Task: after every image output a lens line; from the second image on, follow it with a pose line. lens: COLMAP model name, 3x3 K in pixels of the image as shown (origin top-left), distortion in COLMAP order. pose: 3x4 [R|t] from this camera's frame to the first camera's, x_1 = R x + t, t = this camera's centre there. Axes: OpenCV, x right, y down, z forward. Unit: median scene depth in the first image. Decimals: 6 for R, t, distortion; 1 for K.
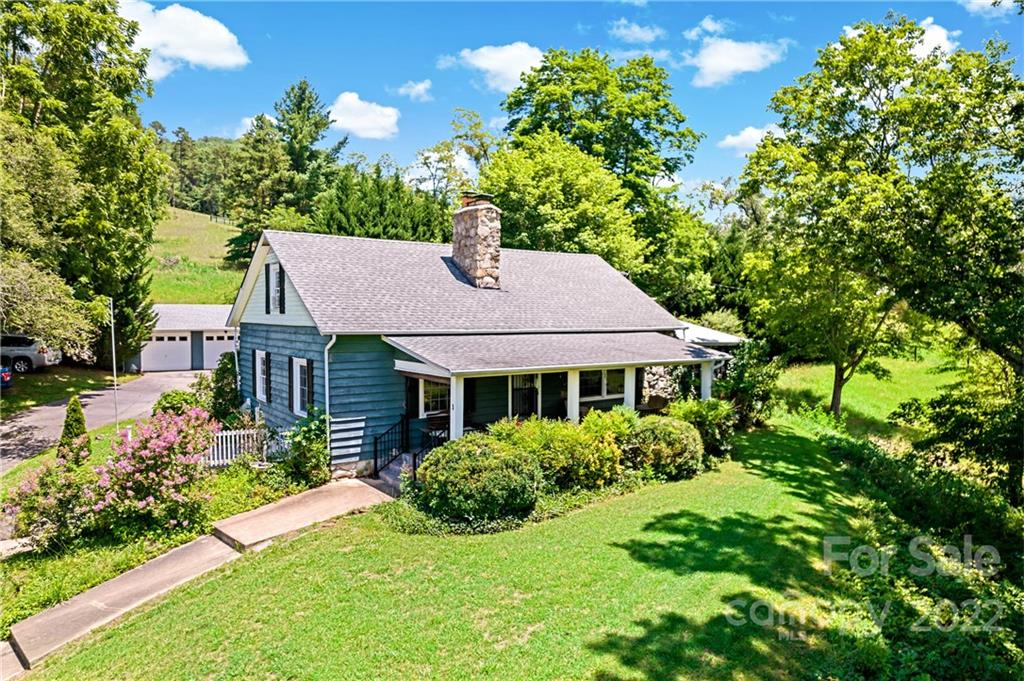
lens RADIAL K [[666.8, 0, 512.0], [0, 666.8, 346.7], [0, 0, 1]] dist [-0.064695, 0.036902]
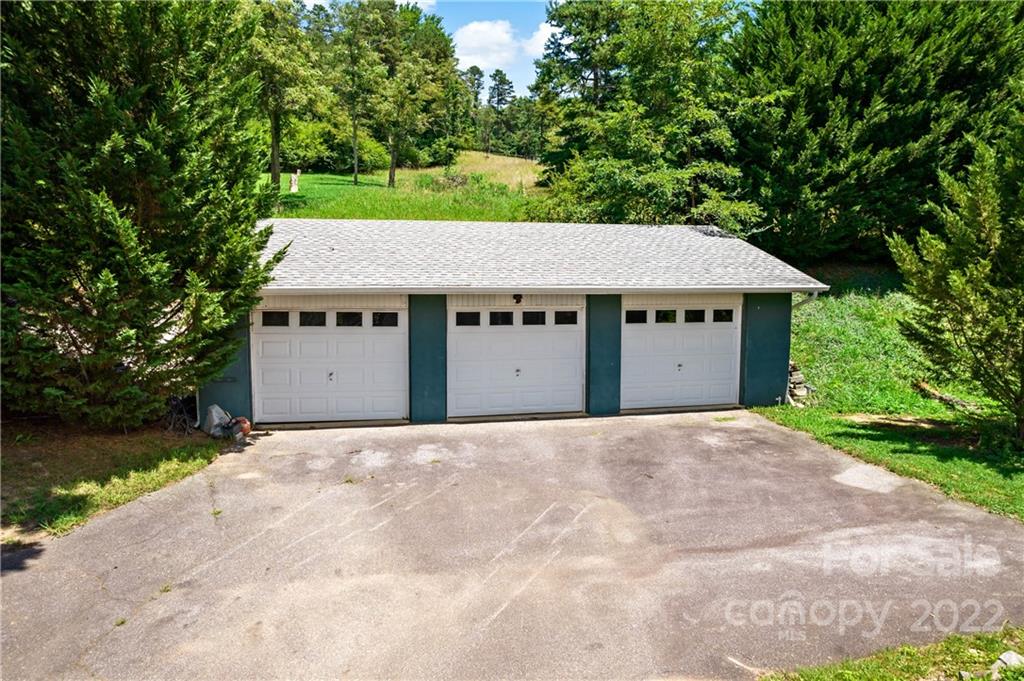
lens RADIAL K [[666.8, 0, 512.0], [0, 666.8, 340.5], [0, 0, 1]] dist [-0.075376, 0.072234]
pose [[0.898183, 0.040828, -0.437721, -0.600941], [-0.019977, 0.998440, 0.052137, -0.037784], [0.439167, -0.038084, 0.897598, 1.443887]]
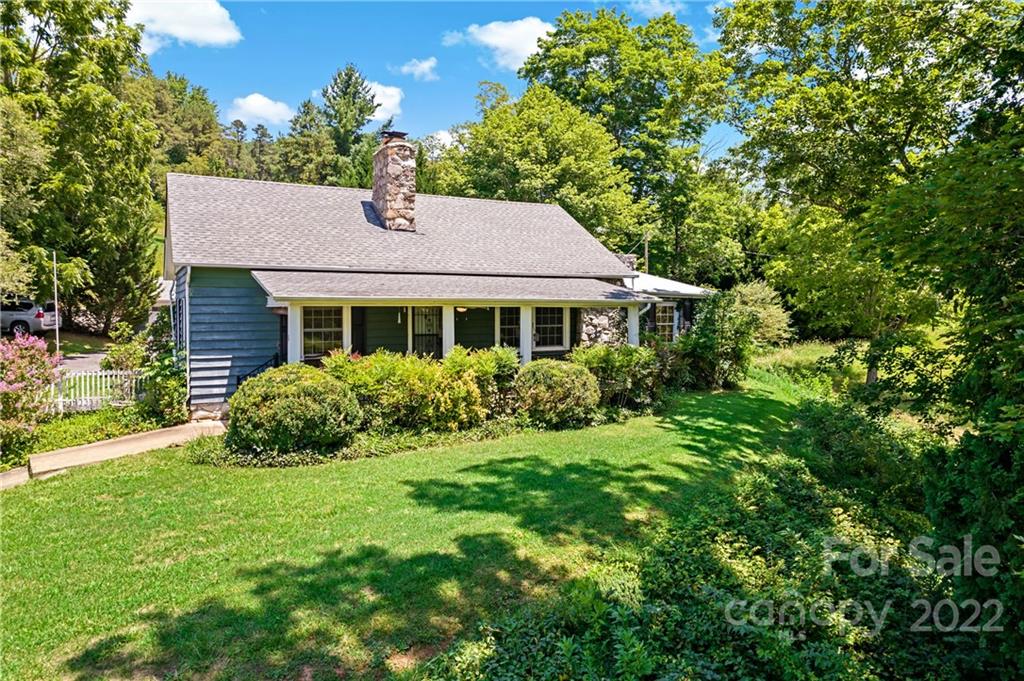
lens RADIAL K [[674.7, 0, 513.0], [0, 674.7, 318.4], [0, 0, 1]] dist [-0.079419, 0.073285]
pose [[0.991904, -0.003865, -0.126935, 0.240398], [-0.000224, 0.999482, -0.032185, 0.066452], [0.126994, 0.031952, 0.991389, 0.084569]]
